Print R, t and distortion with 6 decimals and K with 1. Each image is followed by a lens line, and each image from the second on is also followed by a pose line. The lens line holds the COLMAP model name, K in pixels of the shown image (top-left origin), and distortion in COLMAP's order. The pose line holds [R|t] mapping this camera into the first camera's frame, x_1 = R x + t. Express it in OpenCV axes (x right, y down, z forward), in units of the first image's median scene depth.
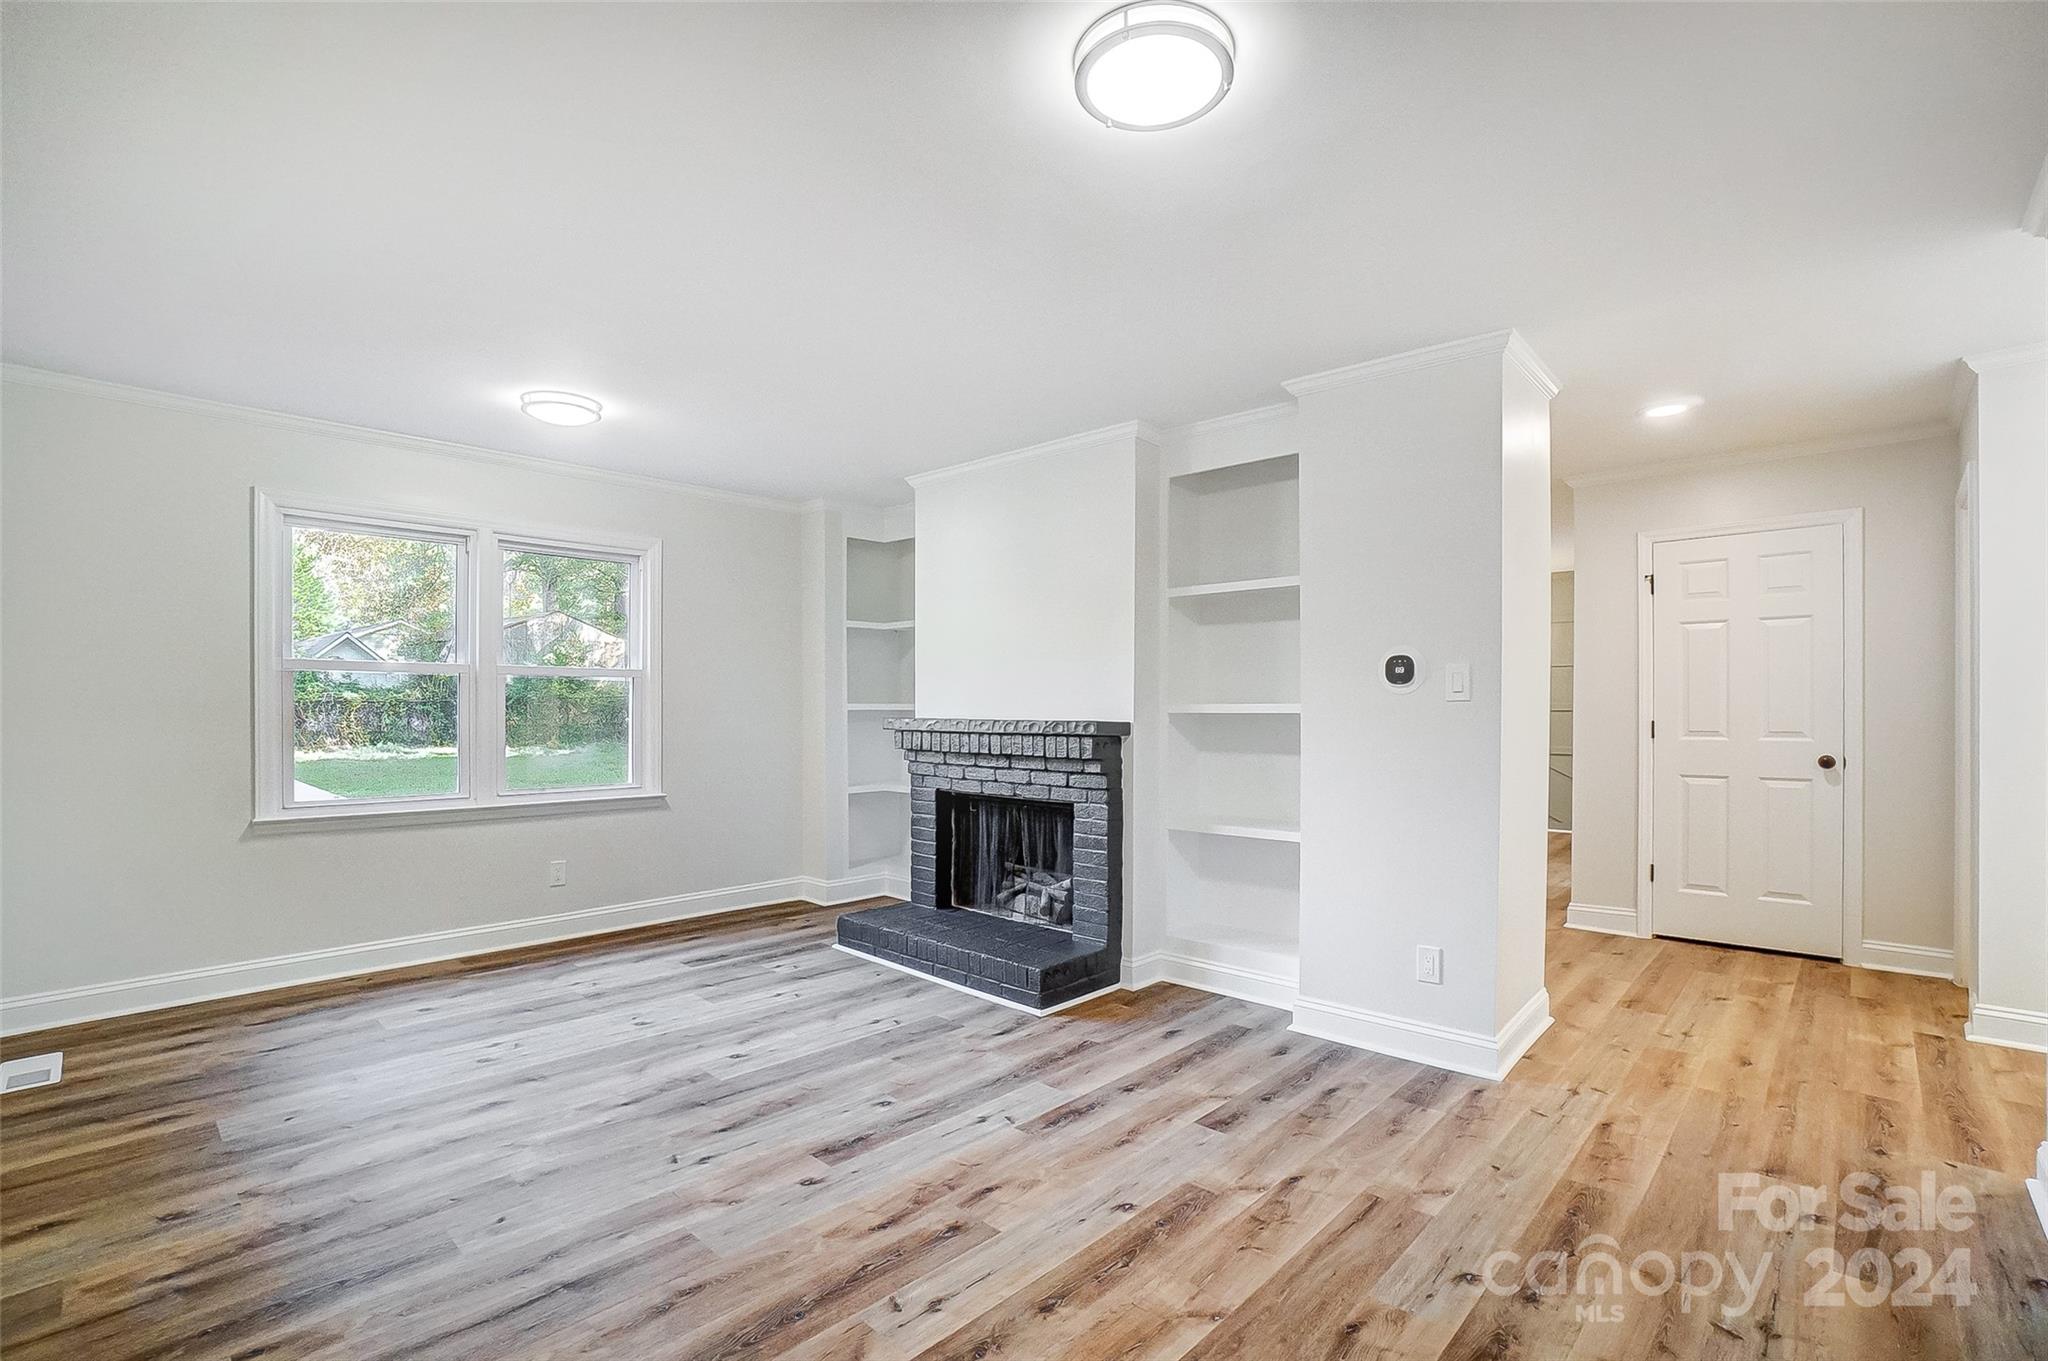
lens RADIAL K [[925.5, 0, 1021.7], [0, 925.5, 704.3], [0, 0, 1]] dist [-0.076457, 0.026558]
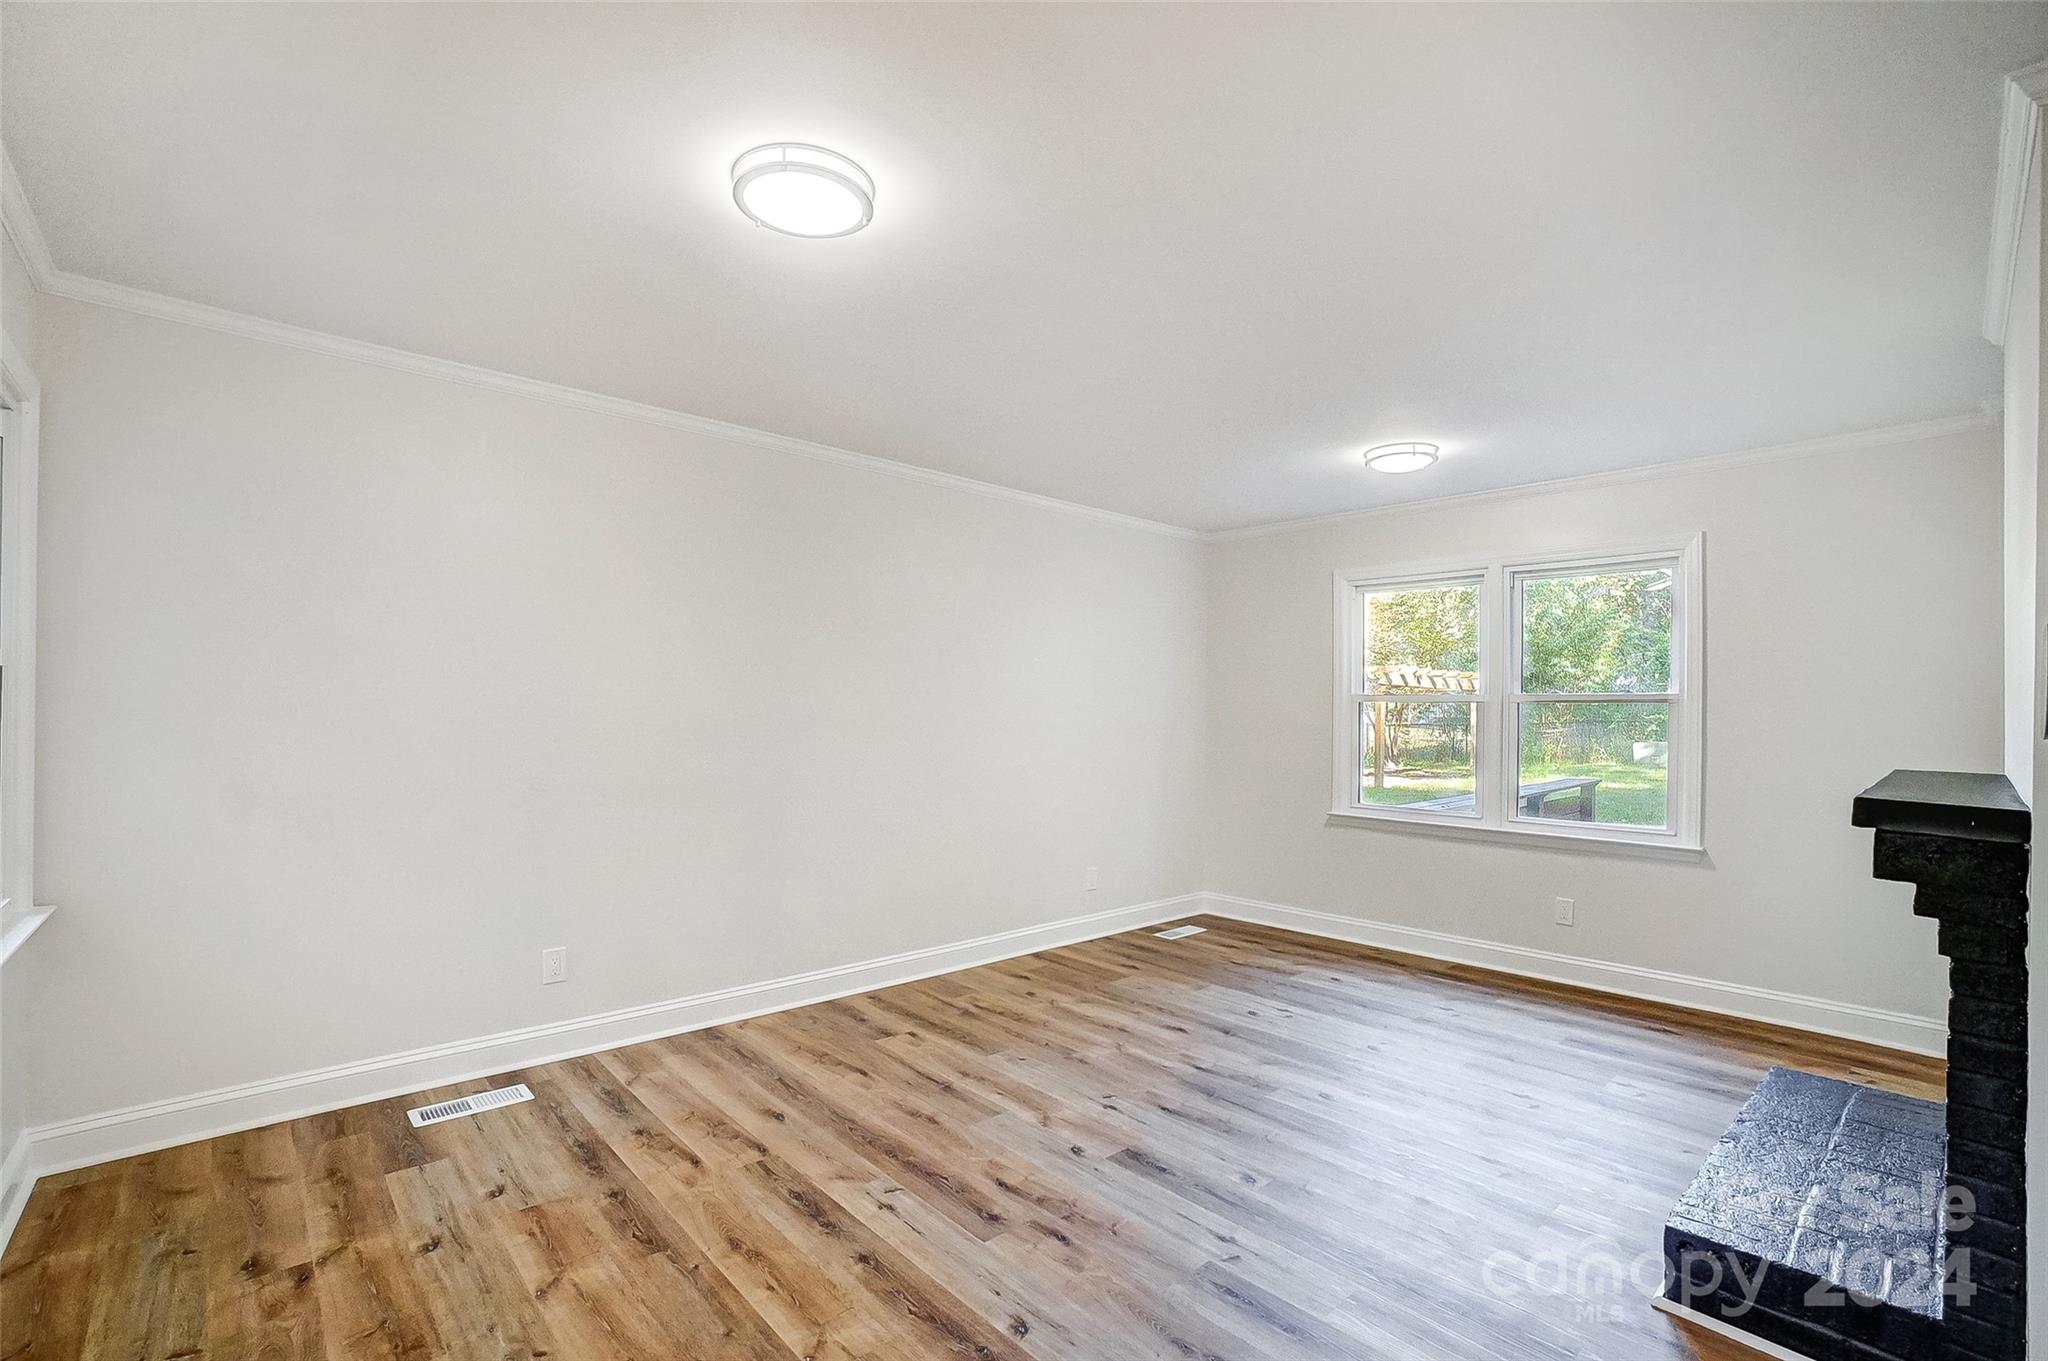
lens RADIAL K [[925.5, 0, 1021.7], [0, 925.5, 704.3], [0, 0, 1]] dist [-0.076457, 0.026558]
pose [[-0.081034, -0.006787, -0.996688, 0.679846], [-0.013603, 0.999891, -0.005703, -0.022877], [0.996618, 0.013096, -0.081118, 0.745595]]
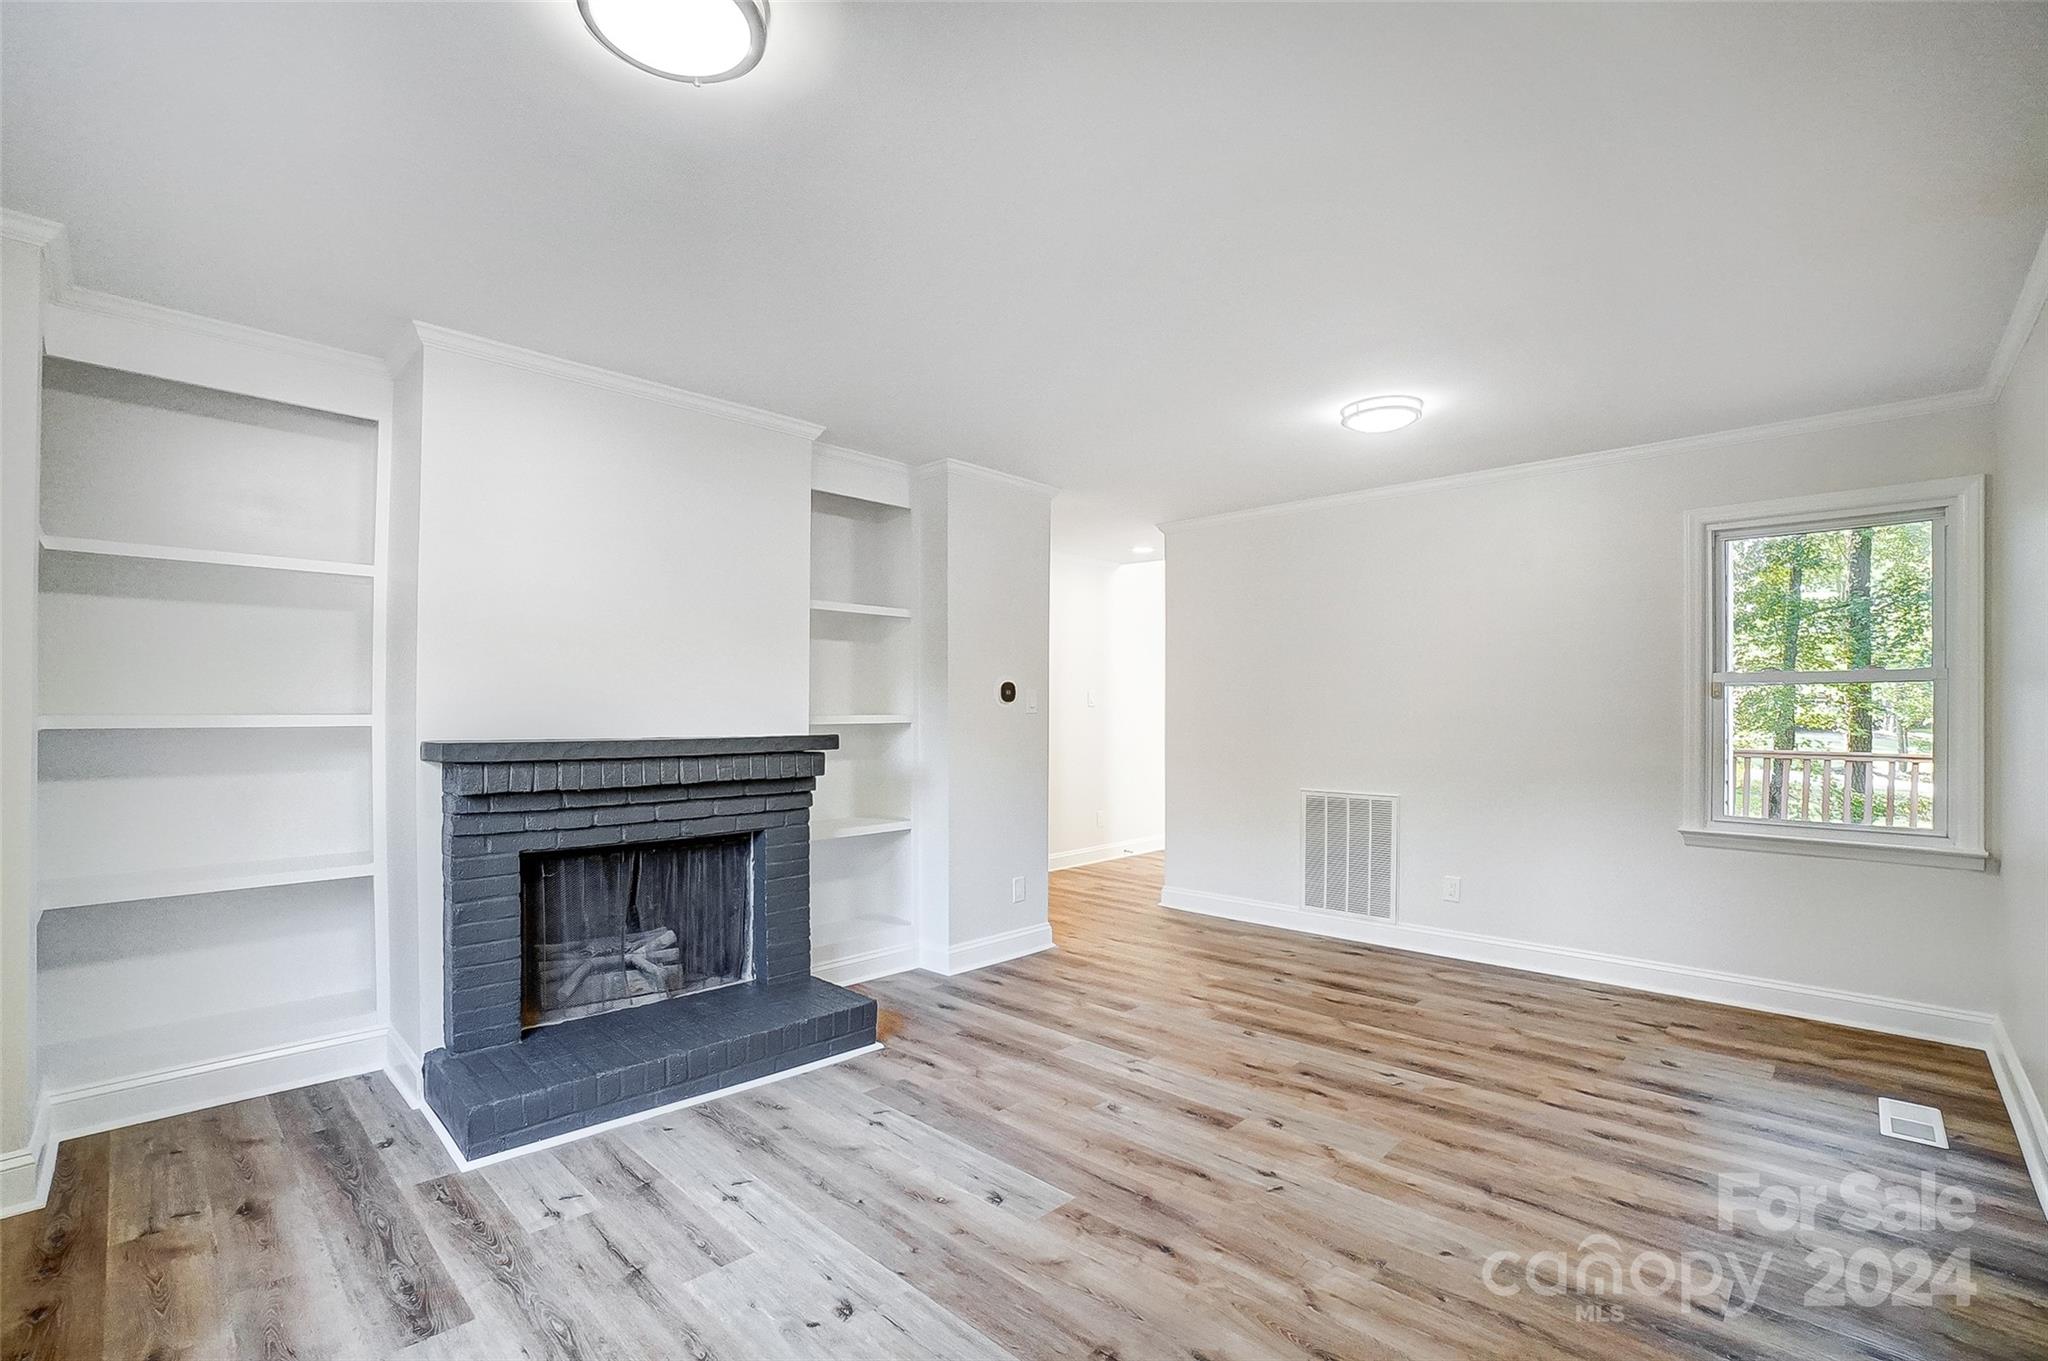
lens RADIAL K [[925.5, 0, 1021.7], [0, 925.5, 704.3], [0, 0, 1]] dist [-0.076457, 0.026558]
pose [[0.013516, -0.000355, 0.999909, -1.042646], [-0.002261, 0.999997, 0.000385, -0.013693], [-0.999906, -0.002266, 0.013516, 0.965651]]
